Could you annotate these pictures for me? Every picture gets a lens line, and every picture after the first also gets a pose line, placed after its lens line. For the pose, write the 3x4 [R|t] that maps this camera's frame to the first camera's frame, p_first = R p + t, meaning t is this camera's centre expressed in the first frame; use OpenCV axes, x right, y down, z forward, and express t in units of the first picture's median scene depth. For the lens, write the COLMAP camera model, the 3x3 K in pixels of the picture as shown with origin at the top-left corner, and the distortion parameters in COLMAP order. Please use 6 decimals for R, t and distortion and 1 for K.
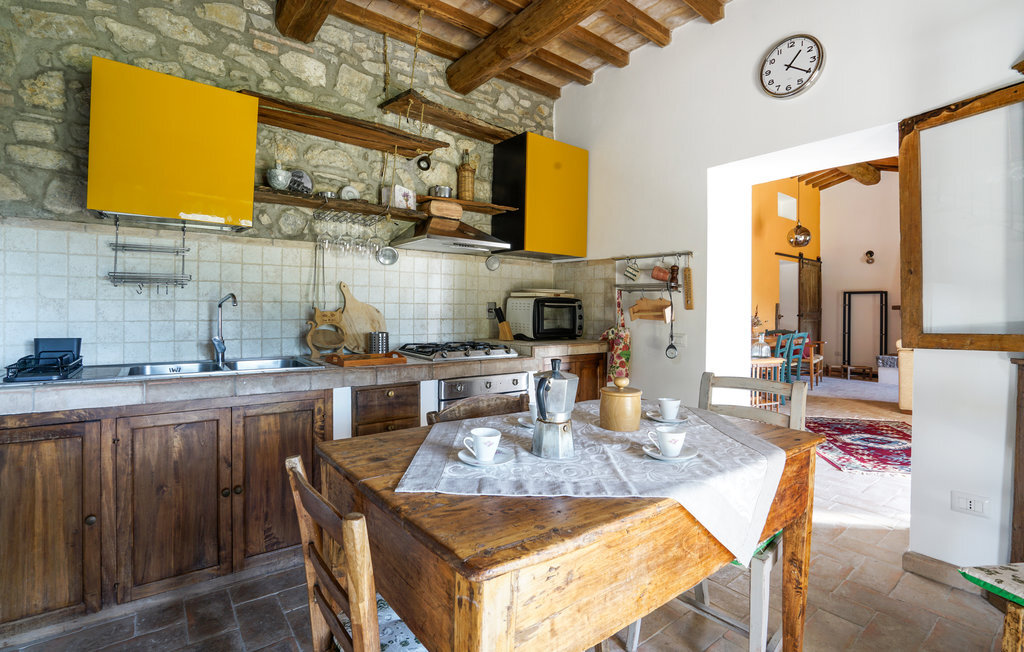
lens RADIAL K [[484.3, 0, 503.9], [0, 484.3, 303.6], [0, 0, 1]] dist [-0.057035, 0.018803]
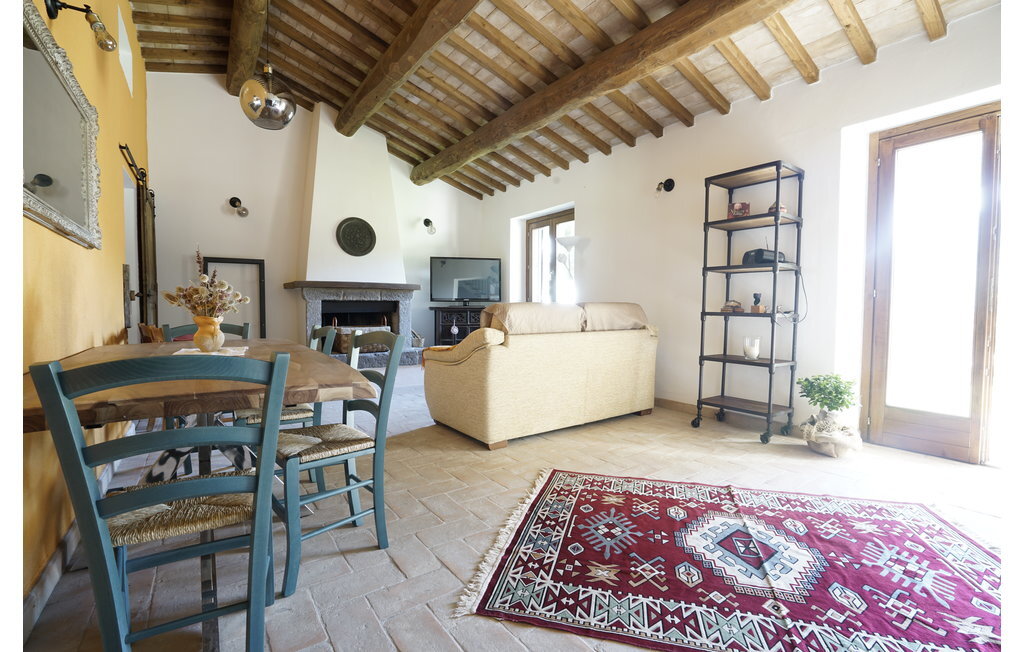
lens RADIAL K [[455.5, 0, 508.5], [0, 455.5, 331.6], [0, 0, 1]] dist [-0.031872, 0.001296]
pose [[0.037292, -0.060725, 0.997458, 0.451397], [-0.012827, 0.998041, 0.061240, 0.082447], [-0.999222, -0.015078, 0.036440, 1.635351]]
